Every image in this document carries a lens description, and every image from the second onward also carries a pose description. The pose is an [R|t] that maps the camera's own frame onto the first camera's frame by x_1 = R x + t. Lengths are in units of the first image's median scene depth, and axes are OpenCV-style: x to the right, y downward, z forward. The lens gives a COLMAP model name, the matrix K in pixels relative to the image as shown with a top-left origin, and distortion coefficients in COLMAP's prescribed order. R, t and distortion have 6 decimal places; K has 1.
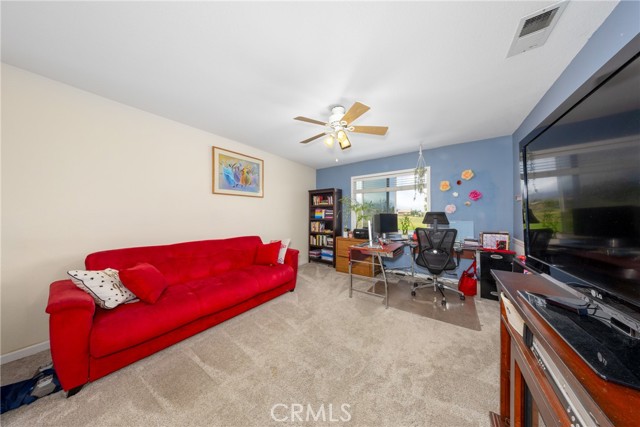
lens RADIAL K [[186.1, 0, 317.1], [0, 186.1, 213.8], [0, 0, 1]] dist [-0.006717, 0.000232]
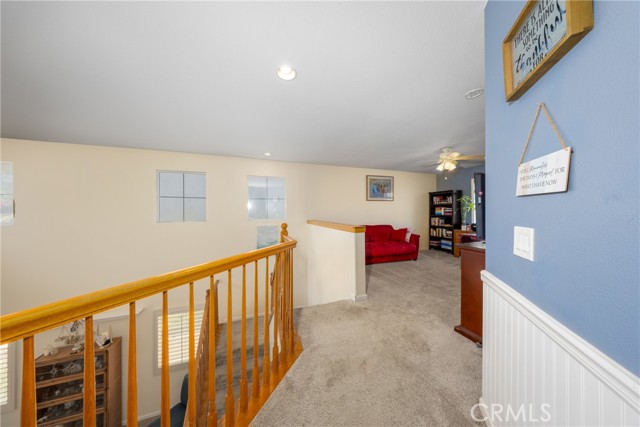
lens RADIAL K [[186.1, 0, 311.4], [0, 186.1, 211.7], [0, 0, 1]] dist [-0.006717, 0.000232]
pose [[0.809515, -0.003210, -0.587091, 0.052809], [0.004921, 0.999987, 0.001318, -0.001190], [0.587079, -0.003956, 0.809520, -0.529969]]
